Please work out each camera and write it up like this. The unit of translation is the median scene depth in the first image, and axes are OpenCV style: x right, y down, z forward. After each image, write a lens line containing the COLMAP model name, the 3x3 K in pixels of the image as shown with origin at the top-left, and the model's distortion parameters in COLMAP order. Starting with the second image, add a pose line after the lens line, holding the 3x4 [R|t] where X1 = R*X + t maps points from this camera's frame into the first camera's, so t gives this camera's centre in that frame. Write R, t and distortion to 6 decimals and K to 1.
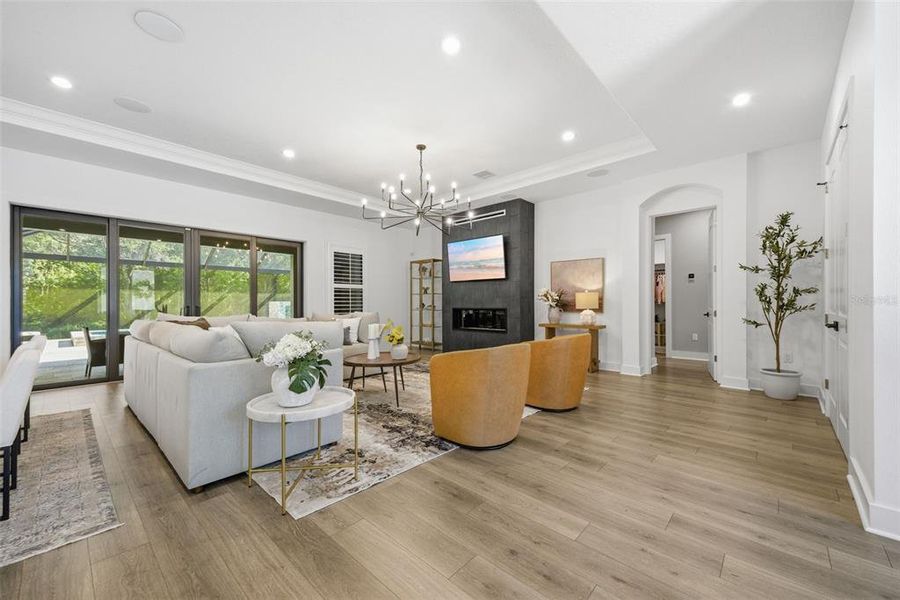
lens RADIAL K [[345.3, 0, 462.4], [0, 345.3, 302.6], [0, 0, 1]] dist [0.018663, 0.000035]
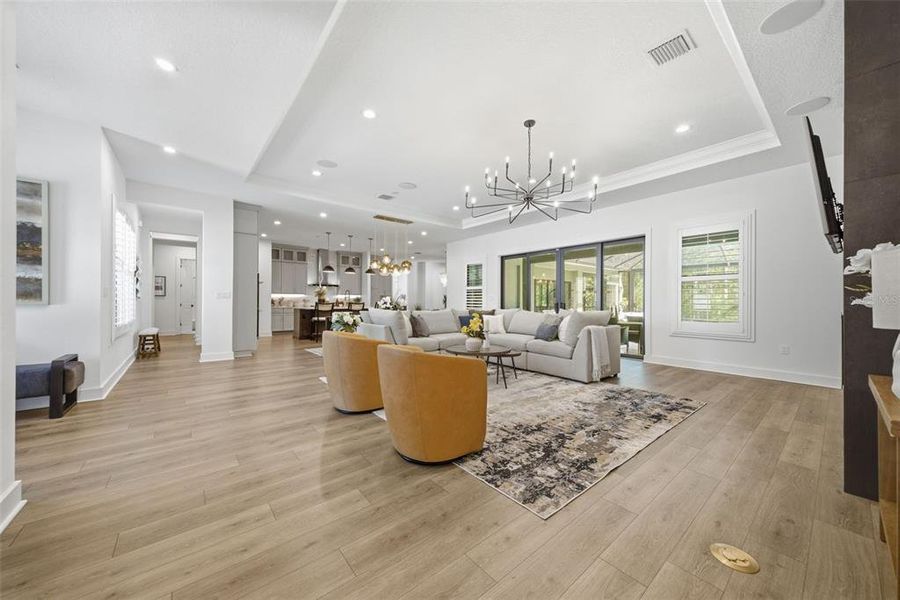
lens RADIAL K [[330.1, 0, 459.9], [0, 330.1, 299.8], [0, 0, 1]] dist [0.000697, -0.000063]
pose [[-0.143449, -0.003957, -0.989650, 1.322737], [0.001534, 0.999990, -0.004221, 0.006450], [0.989656, -0.002123, -0.143442, 1.680705]]
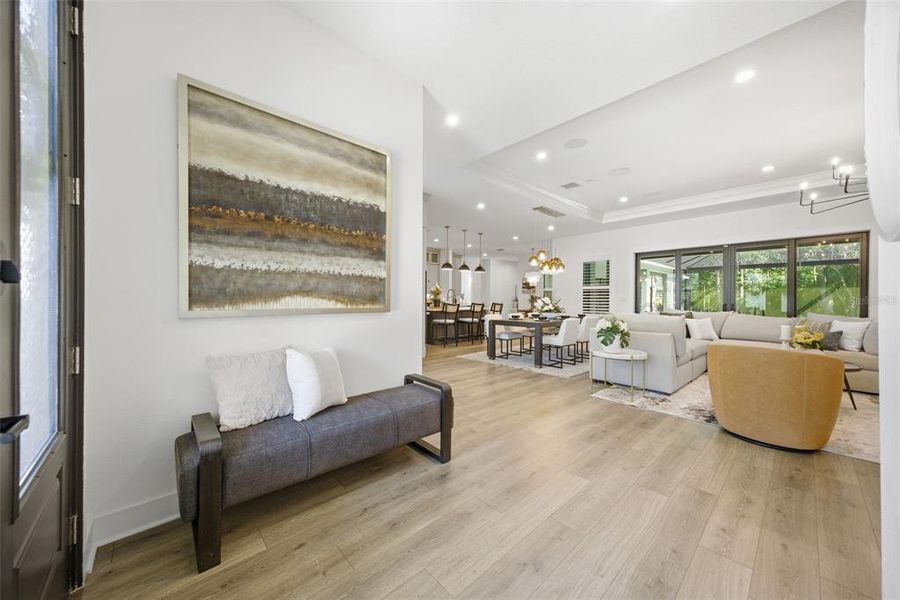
lens RADIAL K [[331.0, 0, 435.9], [0, 331.0, 299.8], [0, 0, 1]] dist [0.001308, 0.000106]
pose [[-0.130628, 0.001930, -0.991430, 1.258921], [-0.001131, 0.999997, 0.002096, -0.019542], [0.991431, 0.001395, -0.130625, 0.173917]]
